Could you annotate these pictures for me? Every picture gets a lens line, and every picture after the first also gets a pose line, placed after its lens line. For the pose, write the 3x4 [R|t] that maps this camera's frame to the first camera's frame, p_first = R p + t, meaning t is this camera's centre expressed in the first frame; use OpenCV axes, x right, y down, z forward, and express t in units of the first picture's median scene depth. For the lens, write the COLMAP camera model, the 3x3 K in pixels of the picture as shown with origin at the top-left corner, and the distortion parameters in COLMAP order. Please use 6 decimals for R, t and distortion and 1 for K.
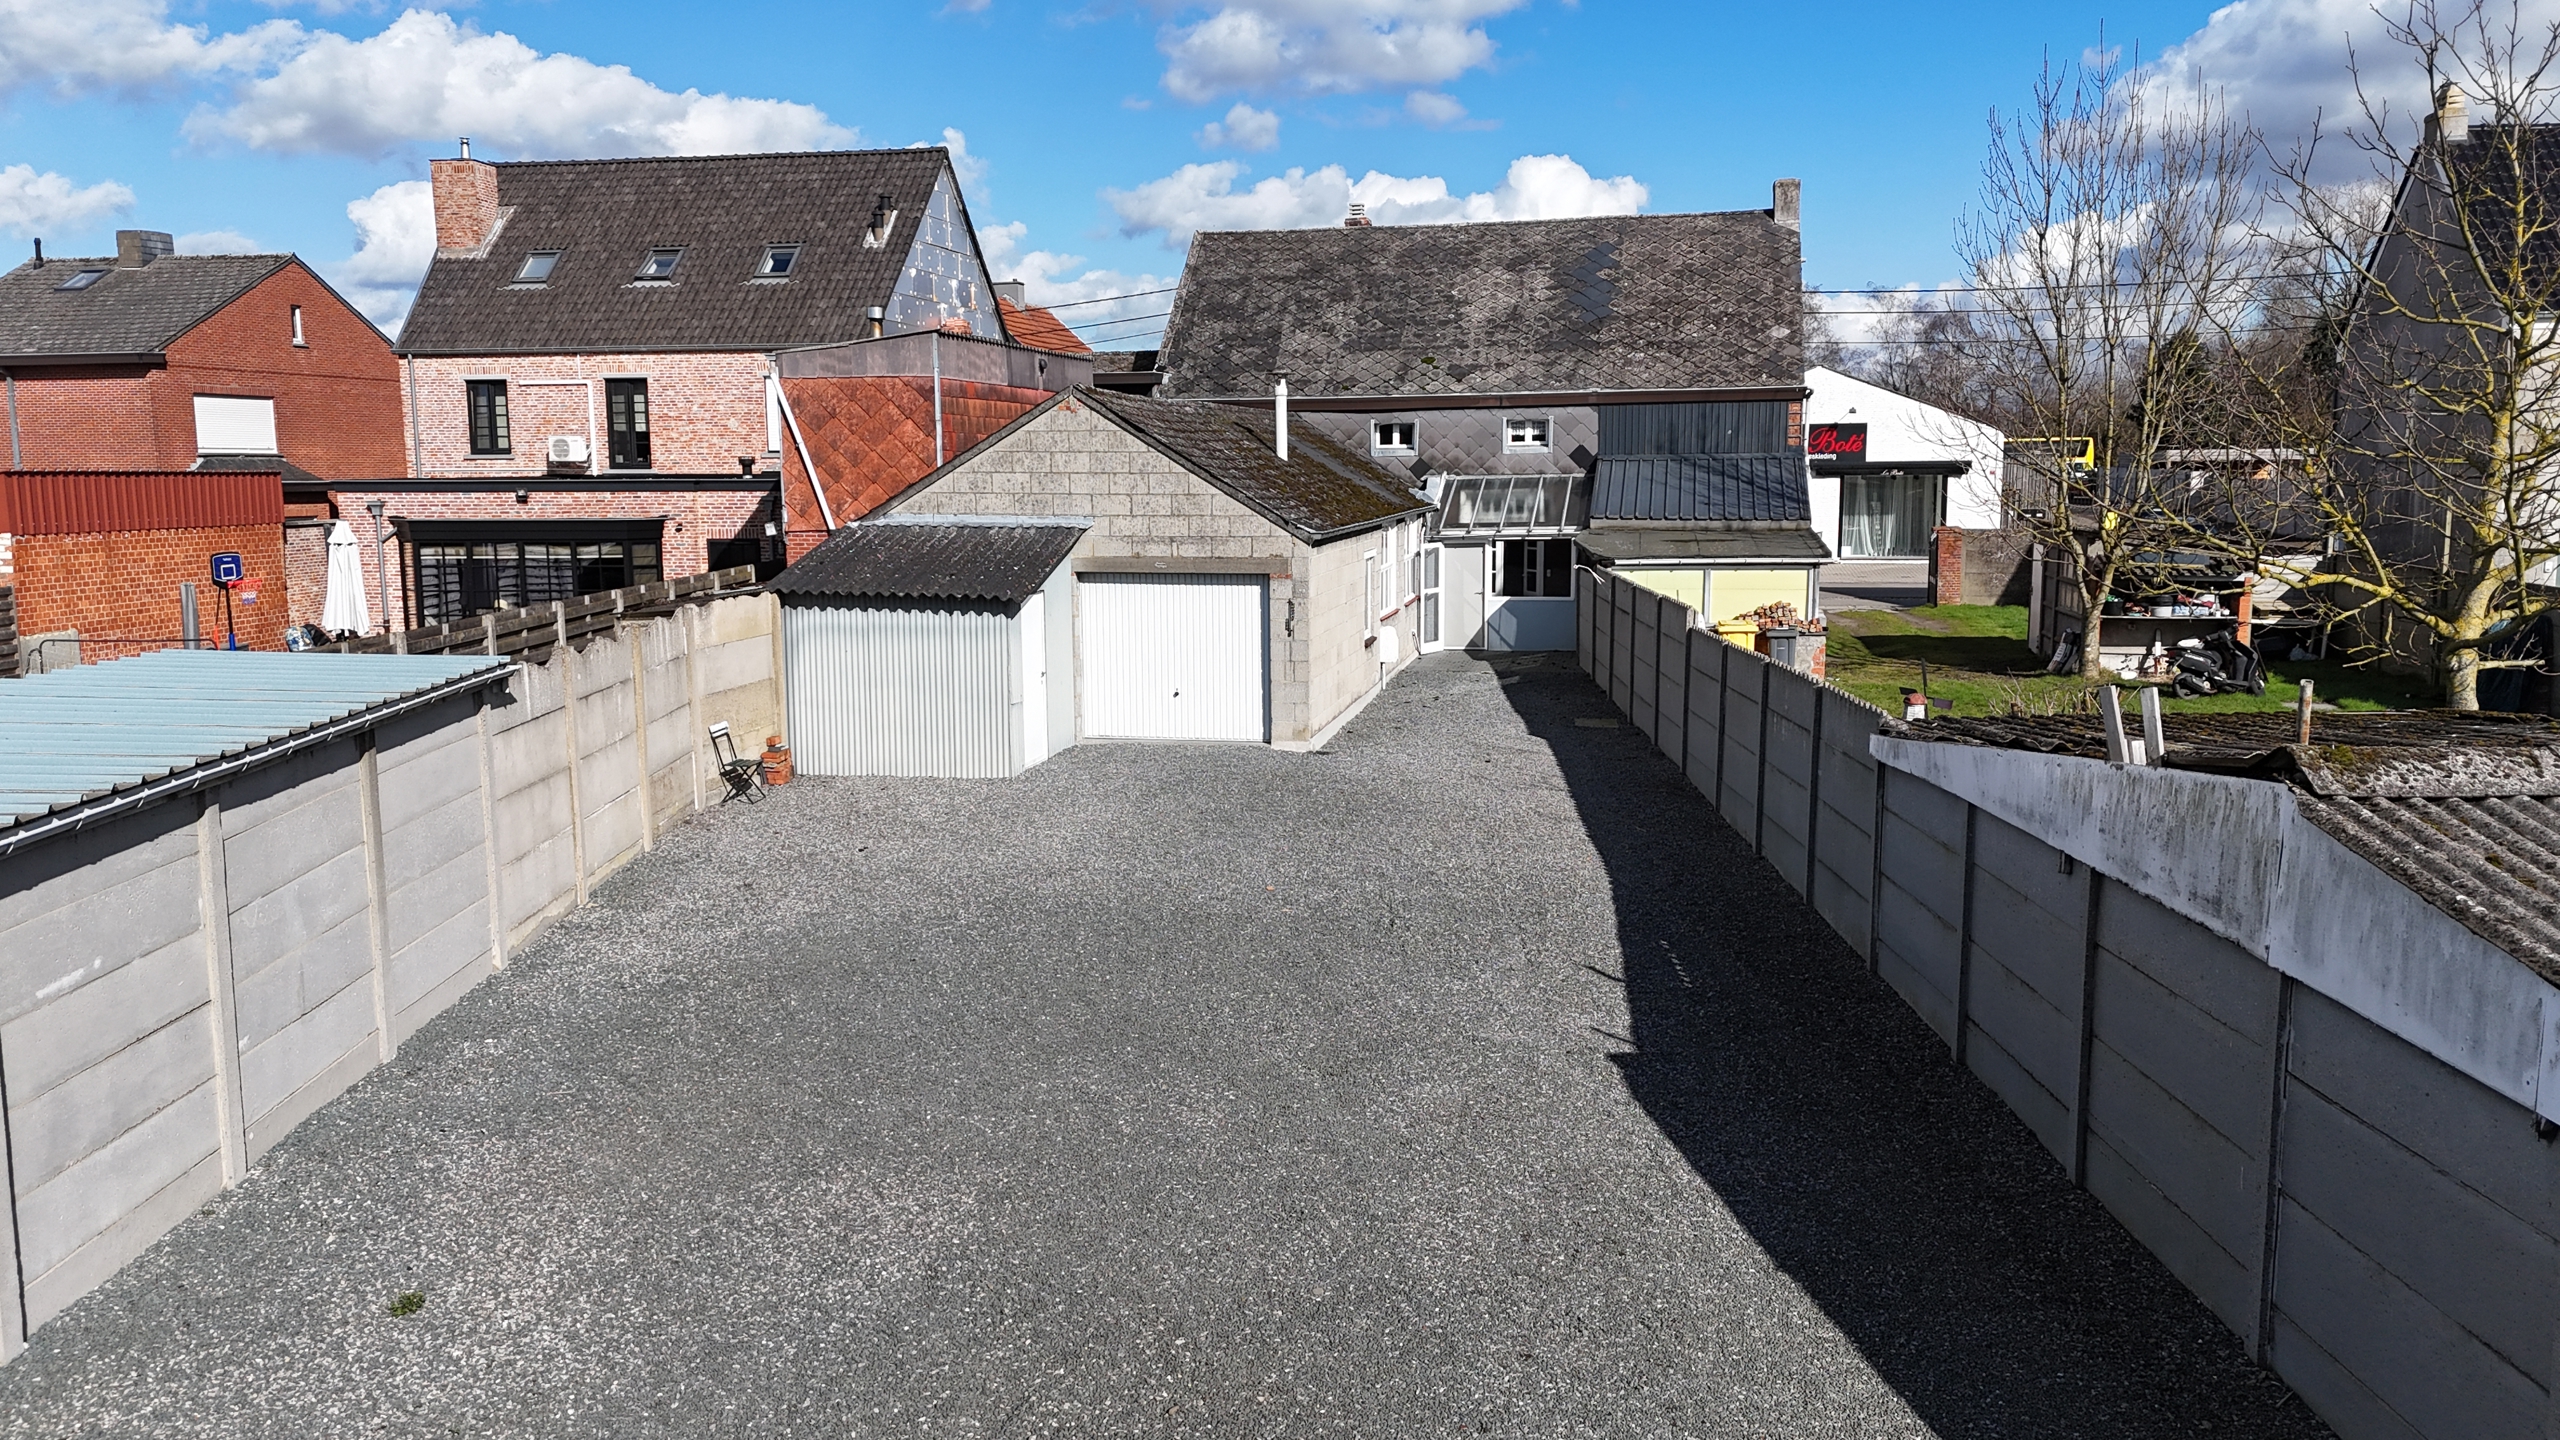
lens RADIAL K [[1884.8, 0, 1240.8], [0, 1884.8, 723.5], [0, 0, 1]] dist [0.098207, -0.122601]
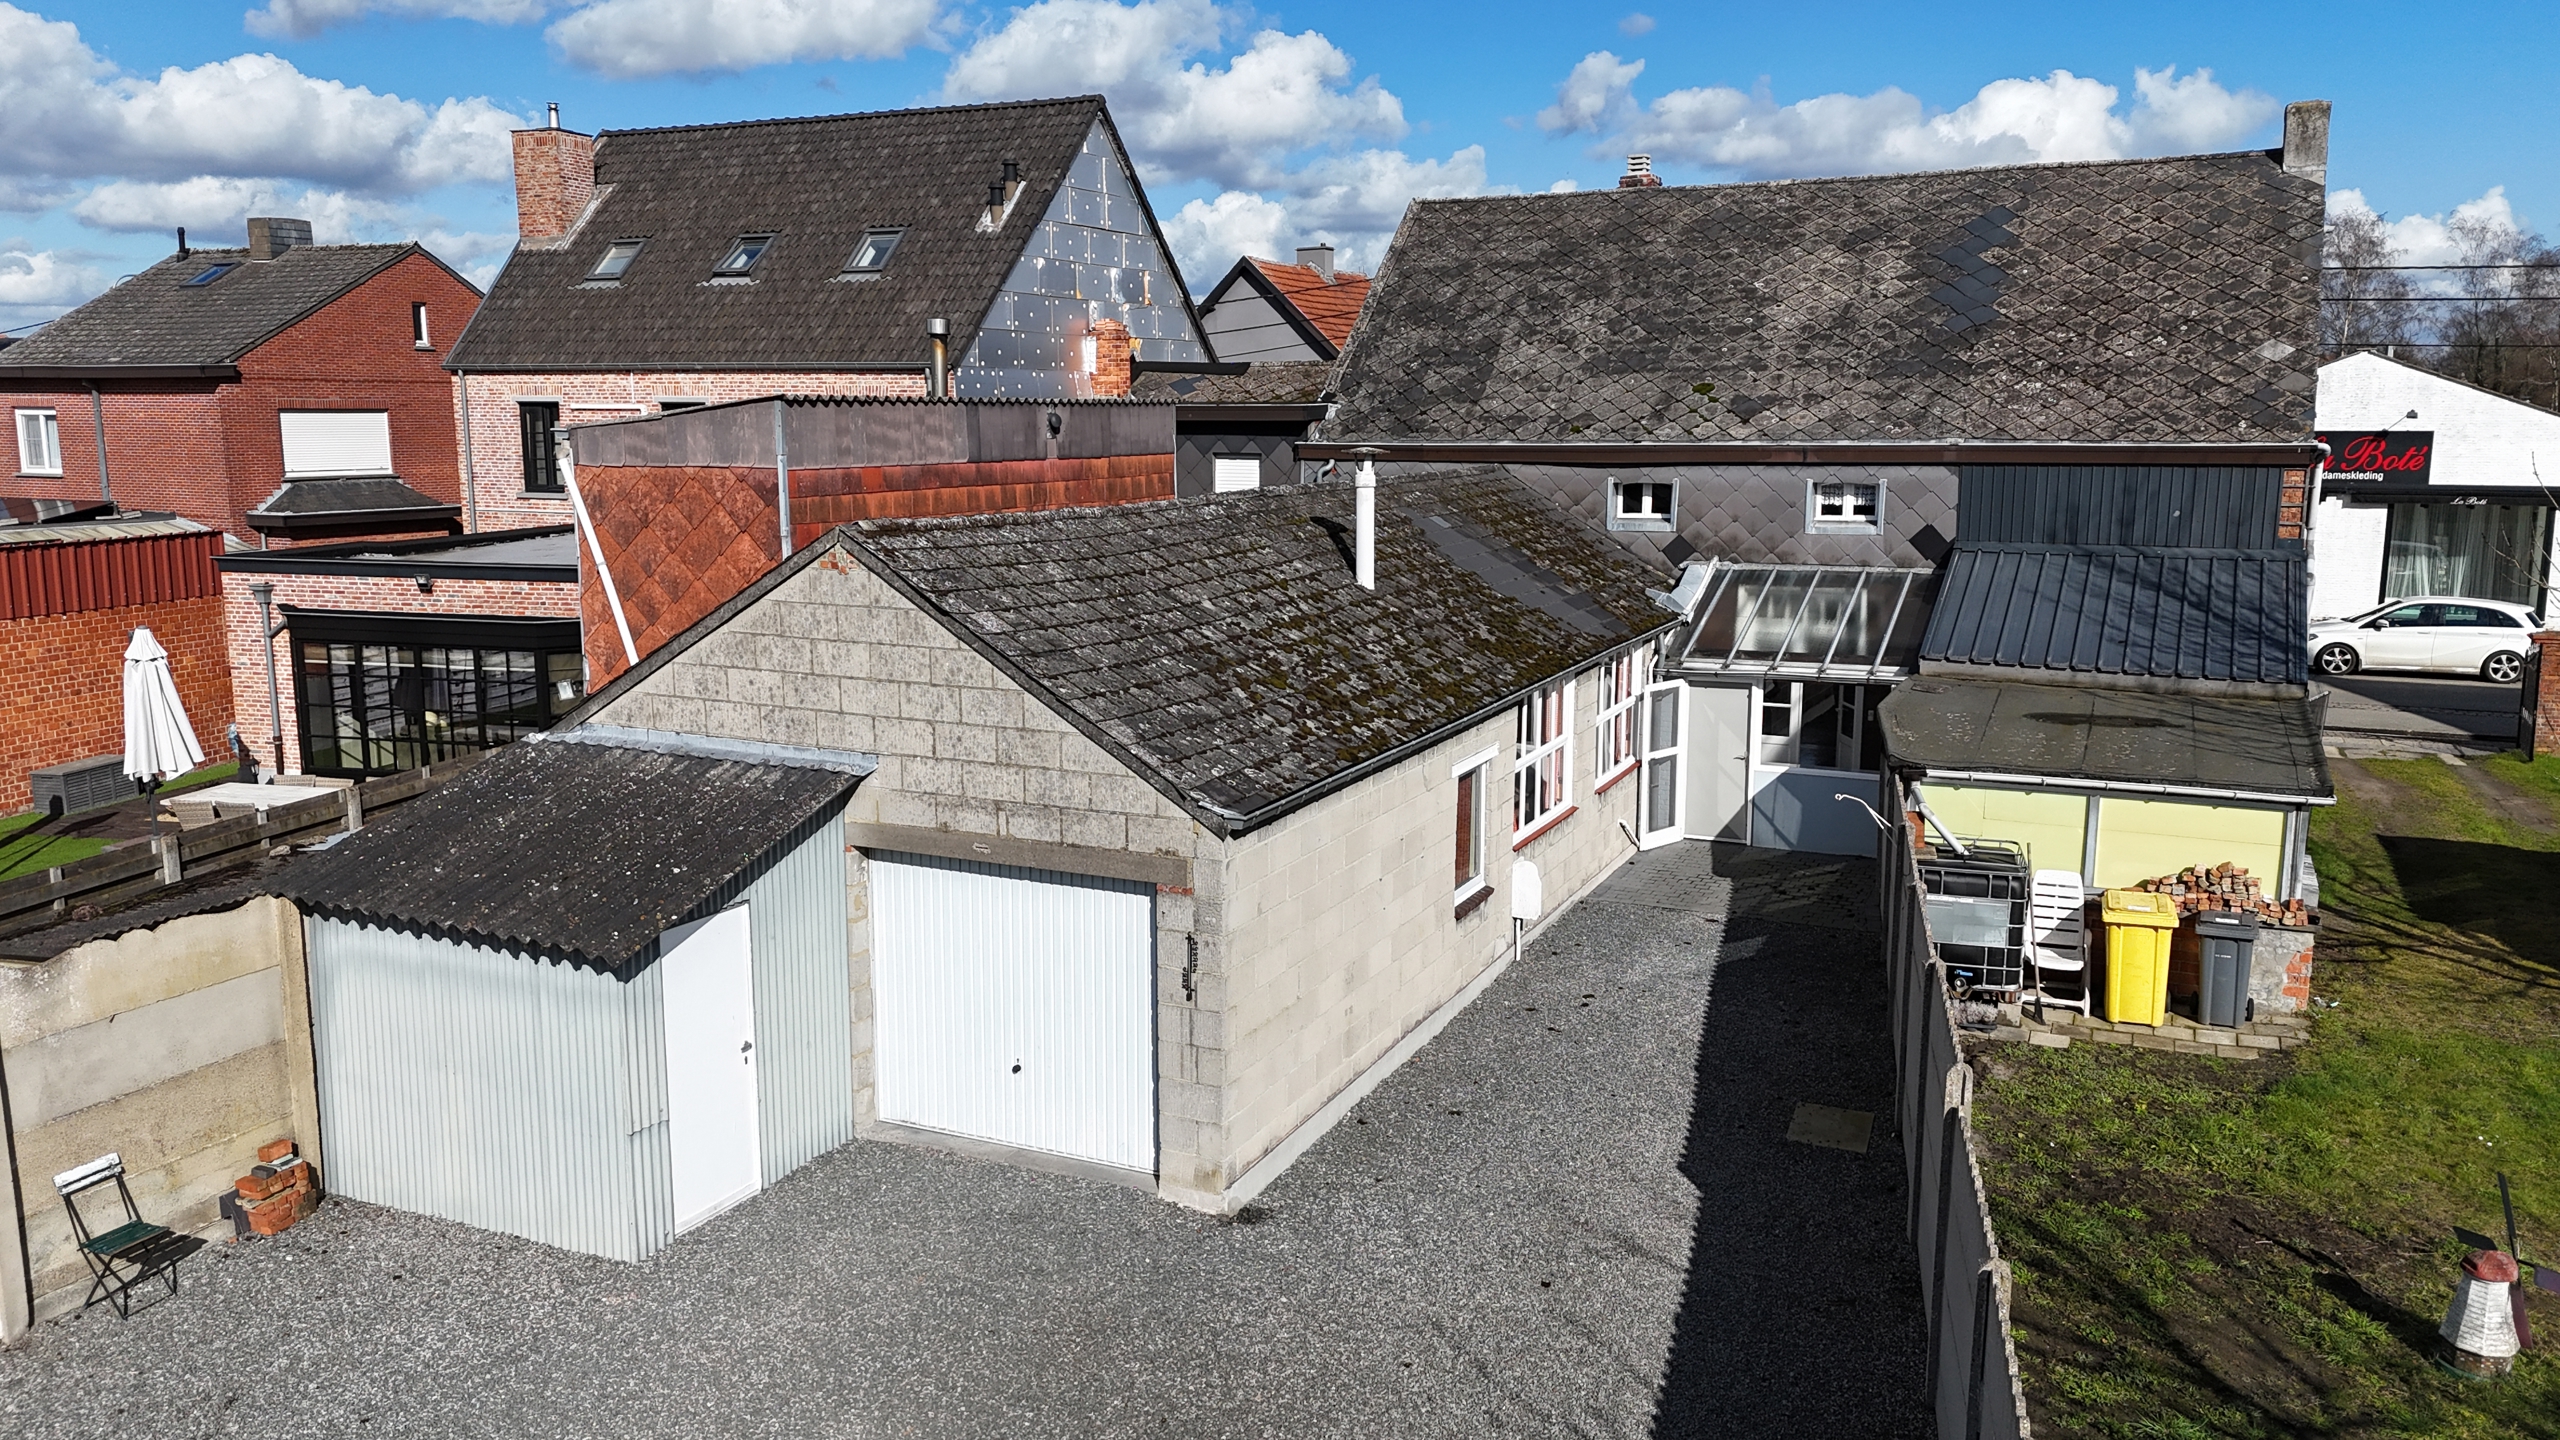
lens RADIAL K [[1884.8, 0, 1240.8], [0, 1884.8, 723.5], [0, 0, 1]] dist [0.098207, -0.122601]
pose [[0.971974, 0.044613, -0.230816, 0.100413], [-0.037371, 0.998665, 0.035659, -0.090048], [0.232098, -0.026034, 0.972344, 0.295638]]
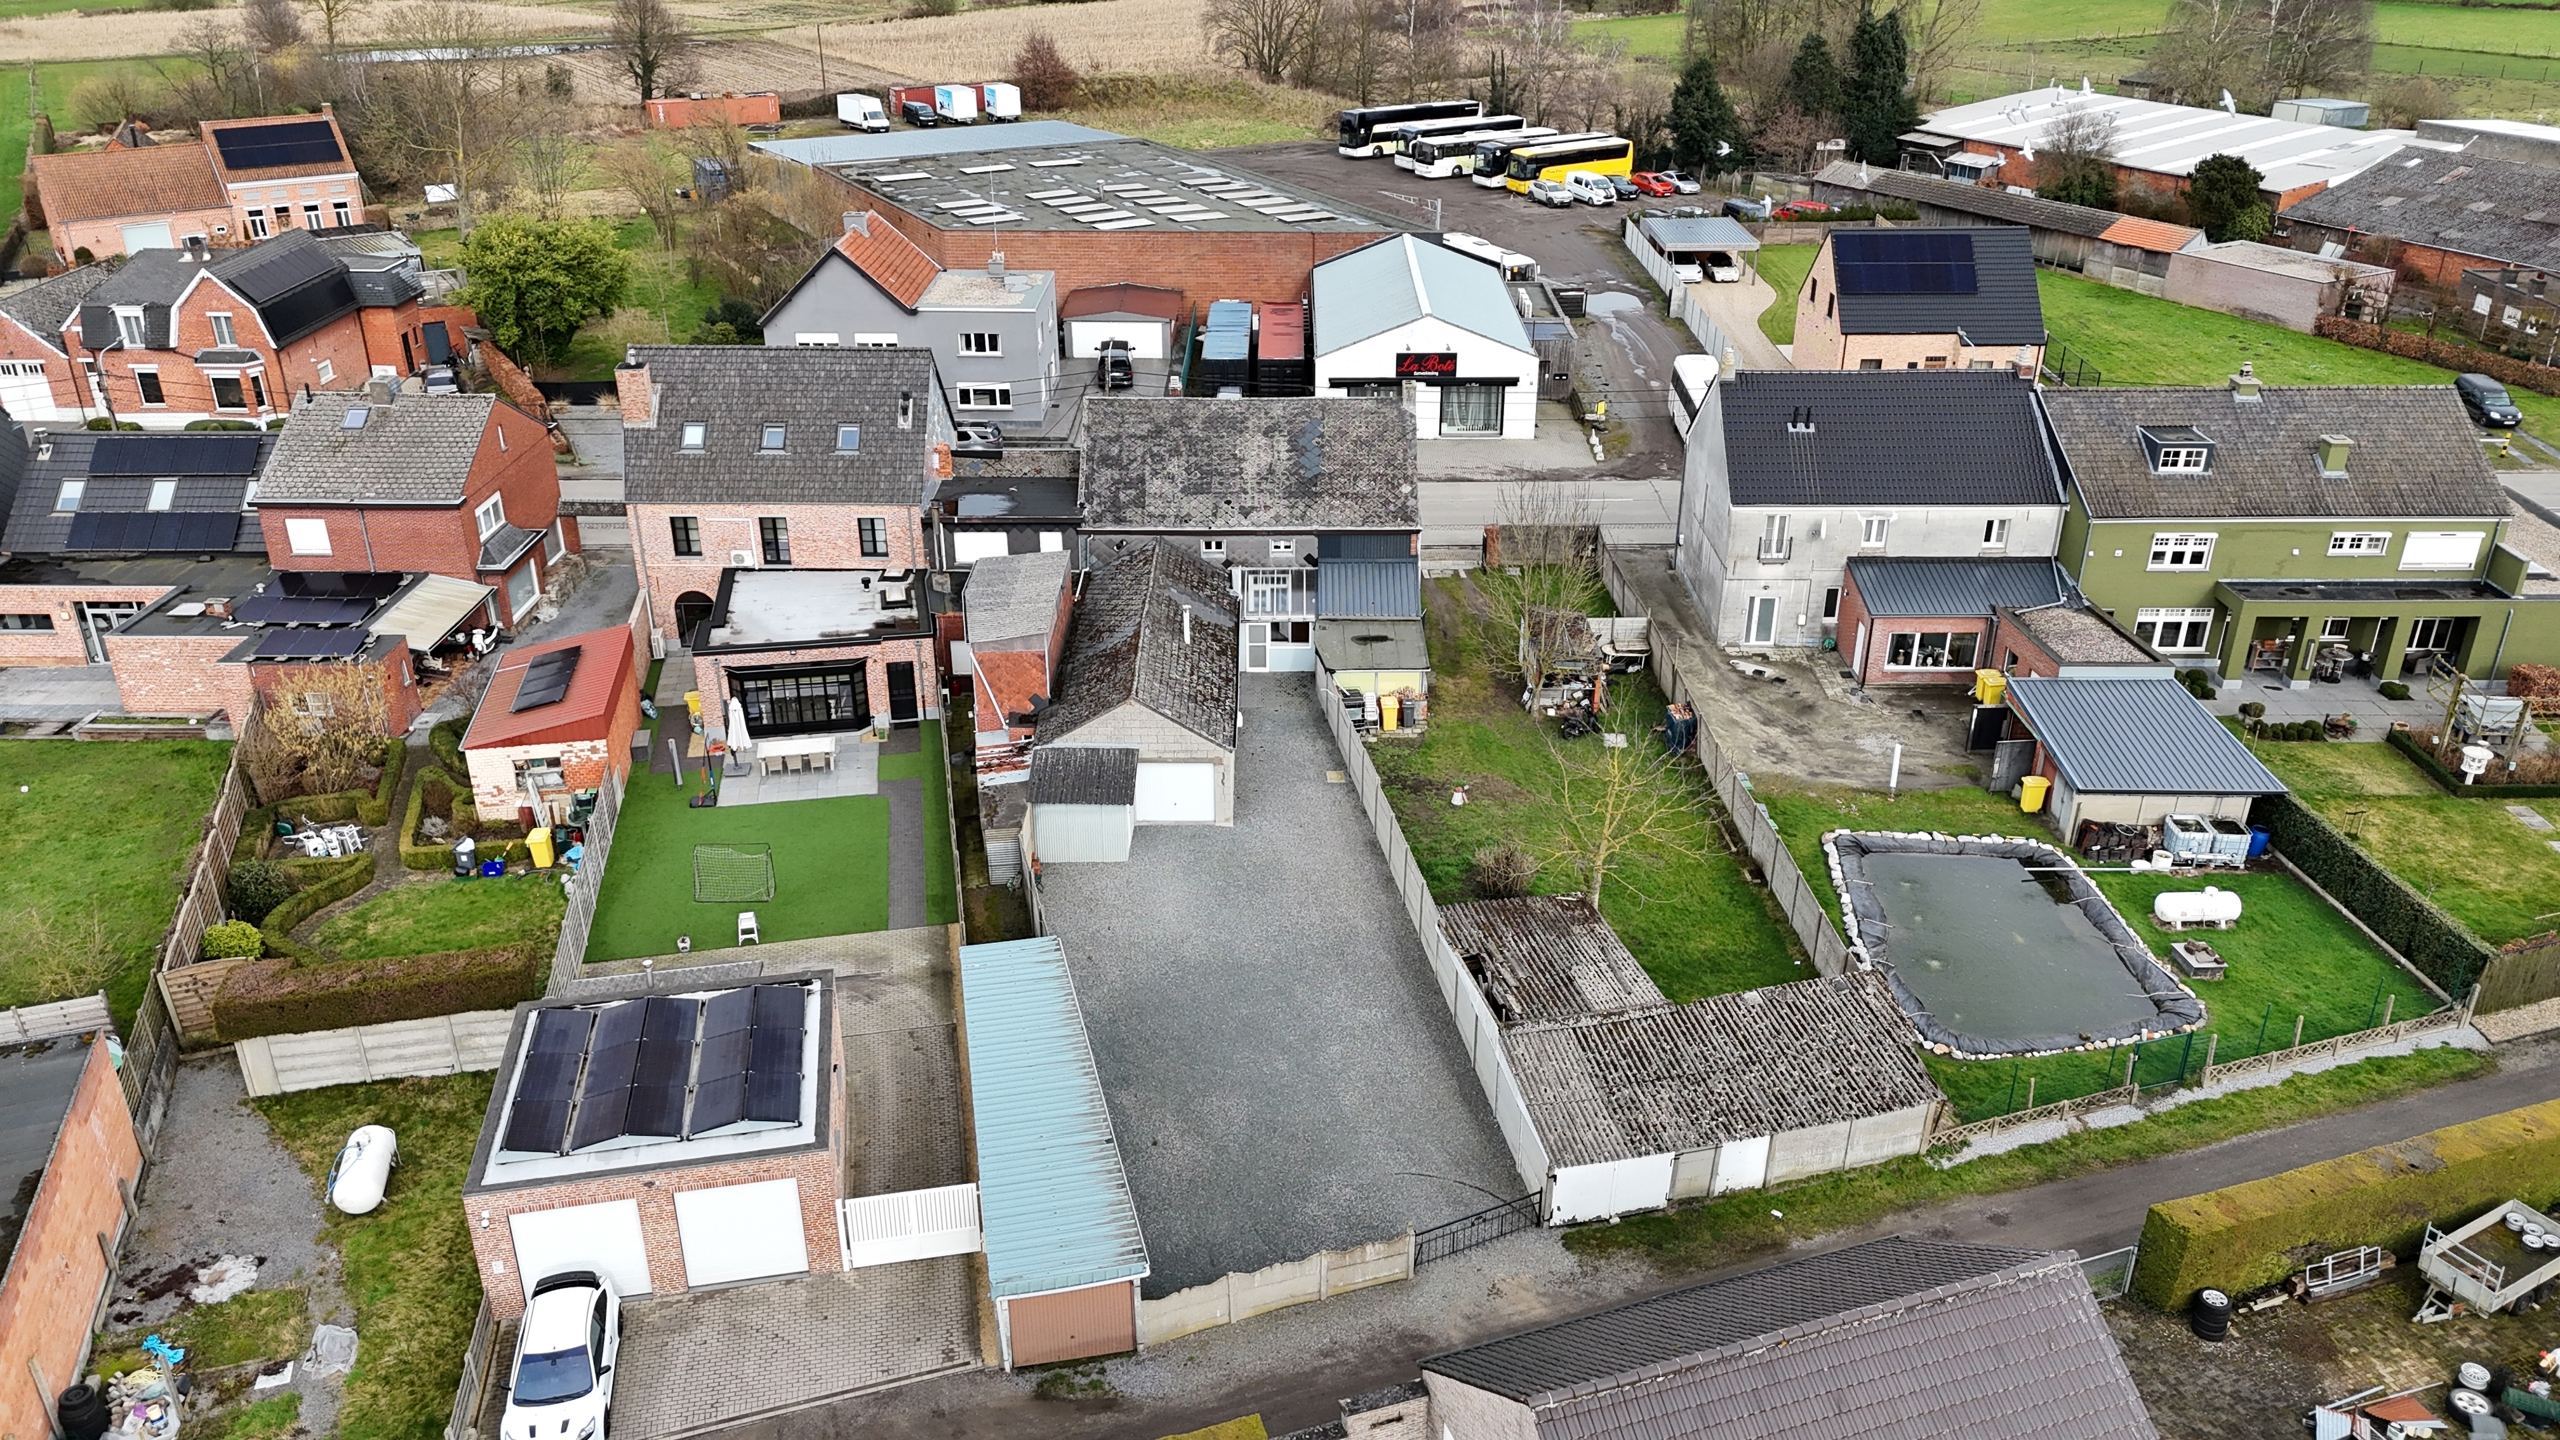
lens RADIAL K [[1884.8, 0, 1240.8], [0, 1884.8, 723.5], [0, 0, 1]] dist [0.098207, -0.122601]
pose [[0.979700, -0.084971, 0.181570, -0.248592], [0.027476, 0.954094, 0.298245, -0.542370], [-0.198577, -0.287201, 0.937061, -0.827642]]
